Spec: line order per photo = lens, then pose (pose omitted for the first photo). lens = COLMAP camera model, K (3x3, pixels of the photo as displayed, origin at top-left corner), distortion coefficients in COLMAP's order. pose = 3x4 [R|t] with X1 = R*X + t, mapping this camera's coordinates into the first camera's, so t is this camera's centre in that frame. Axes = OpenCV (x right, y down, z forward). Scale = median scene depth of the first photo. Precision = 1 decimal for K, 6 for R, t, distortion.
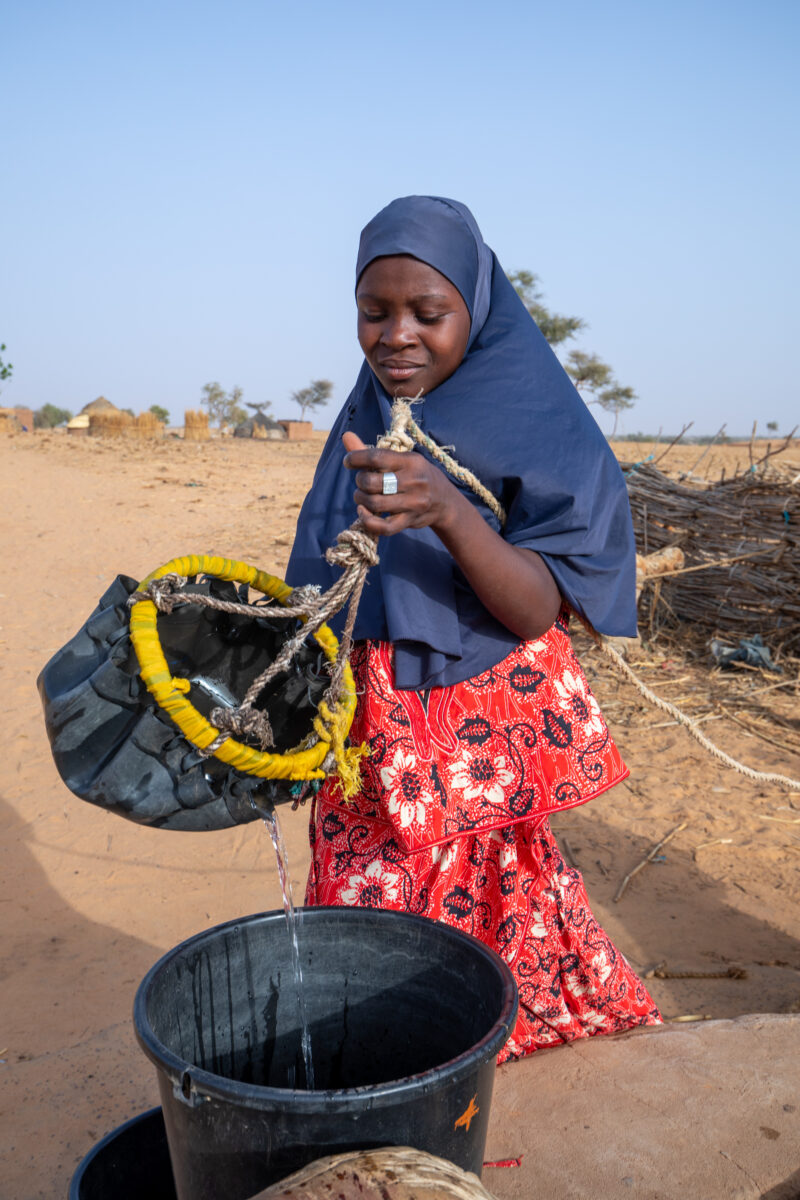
lens RADIAL K [[1170.4, 0, 398.3], [0, 1170.4, 599.9], [0, 0, 1]] dist [0.072869, 0.000000]
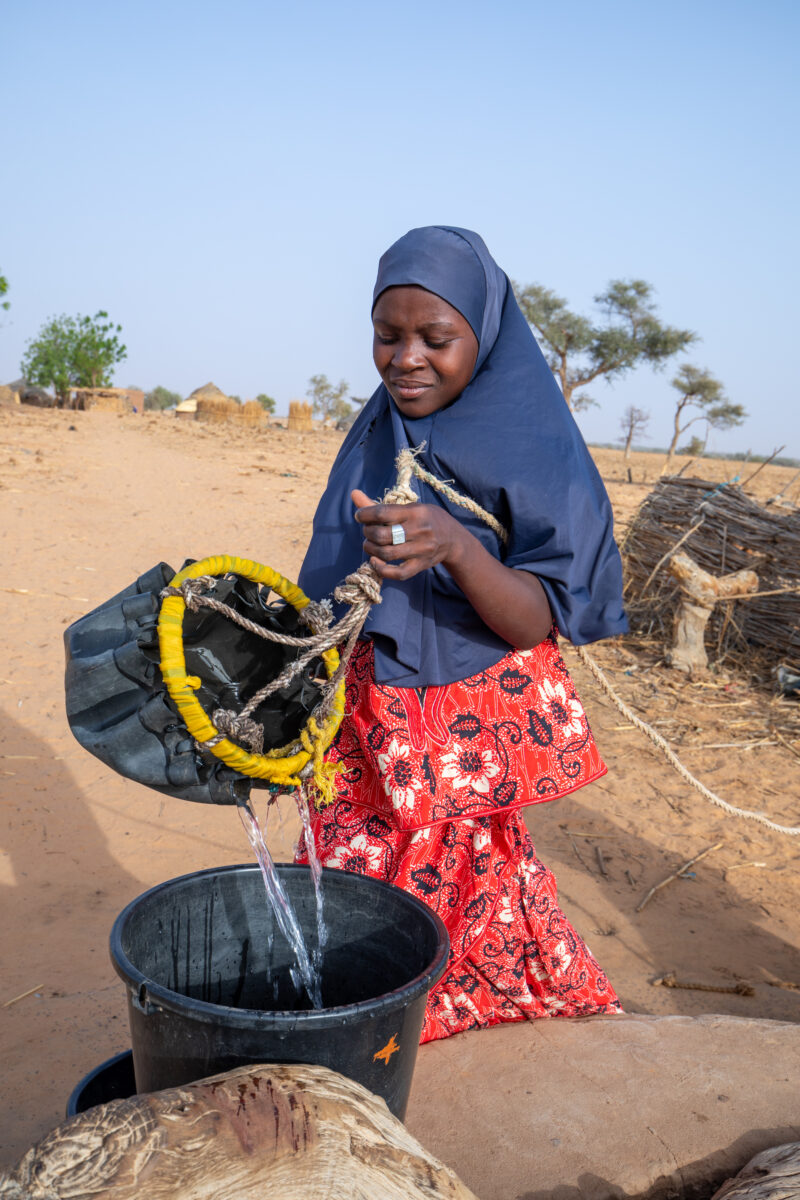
lens RADIAL K [[1170.4, 0, 392.2], [0, 1170.4, 599.6], [0, 0, 1]] dist [0.072869, 0.000000]
pose [[0.993755, 0.076404, -0.081320, 0.029938], [-0.076417, 0.997072, 0.002956, -0.000375], [0.081308, 0.003276, 0.996684, -0.032507]]
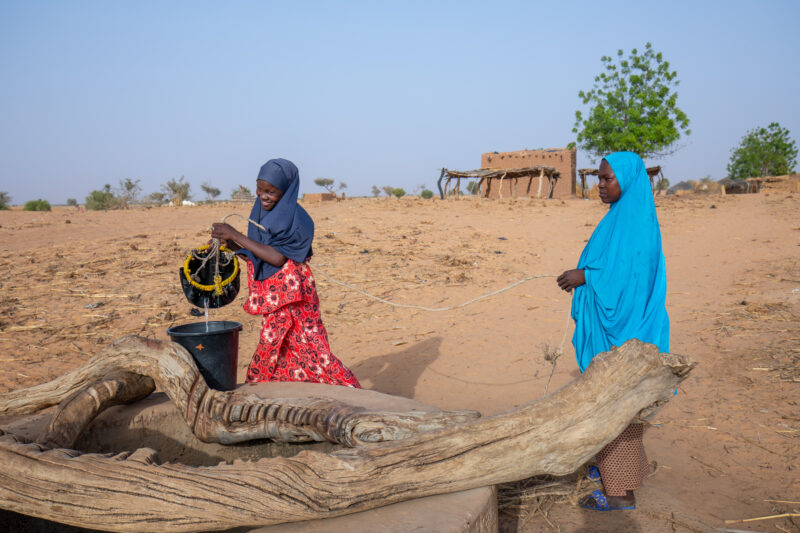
lens RADIAL K [[780.2, 0, 380.7], [0, 780.2, 279.2], [0, 0, 1]] dist [0.072869, 0.000000]
pose [[0.676975, 0.054808, -0.733962, 0.577728], [-0.077990, 0.996951, 0.002513, 0.009793], [0.731862, 0.055541, 0.679186, -0.163908]]
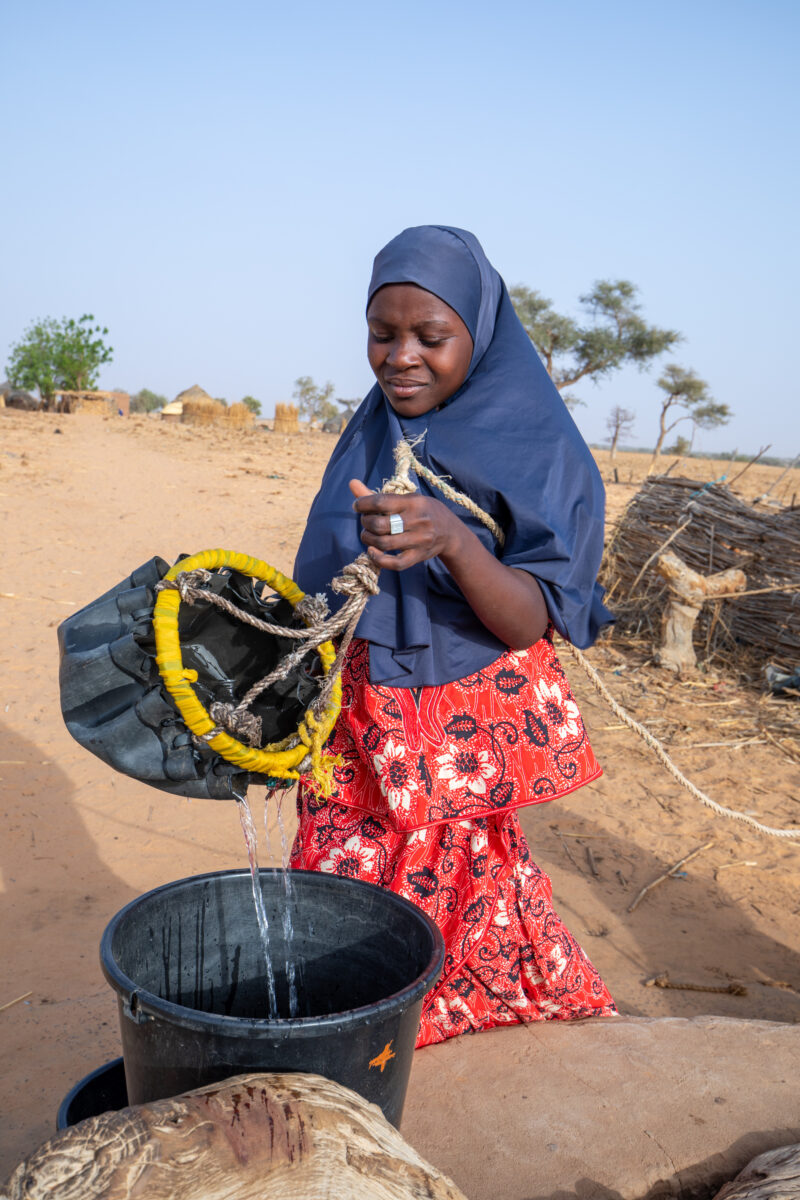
lens RADIAL K [[1170.4, 0, 389.2], [0, 1170.4, 600.0], [0, 0, 1]] dist [0.072869, 0.000000]
pose [[0.994882, 0.069583, -0.073273, 0.028449], [-0.069663, 0.997569, 0.001464, -0.000020], [0.073197, 0.003648, 0.997311, -0.028867]]
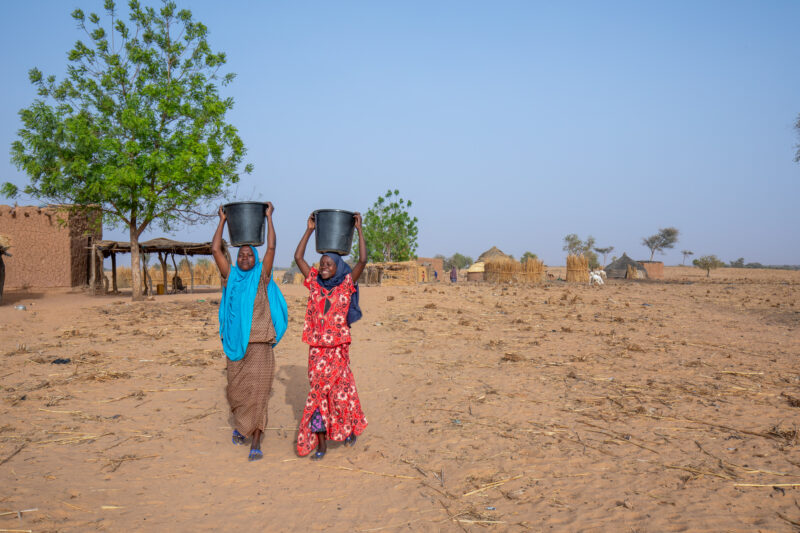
lens RADIAL K [[780.2, 0, 400.7], [0, 780.2, 266.8], [0, 0, 1]] dist [0.072869, 0.000000]
pose [[0.935710, -0.018684, -0.352275, -0.980115], [-0.032165, 0.989918, -0.137940, -0.622593], [0.351301, 0.140403, 0.925675, 3.672594]]
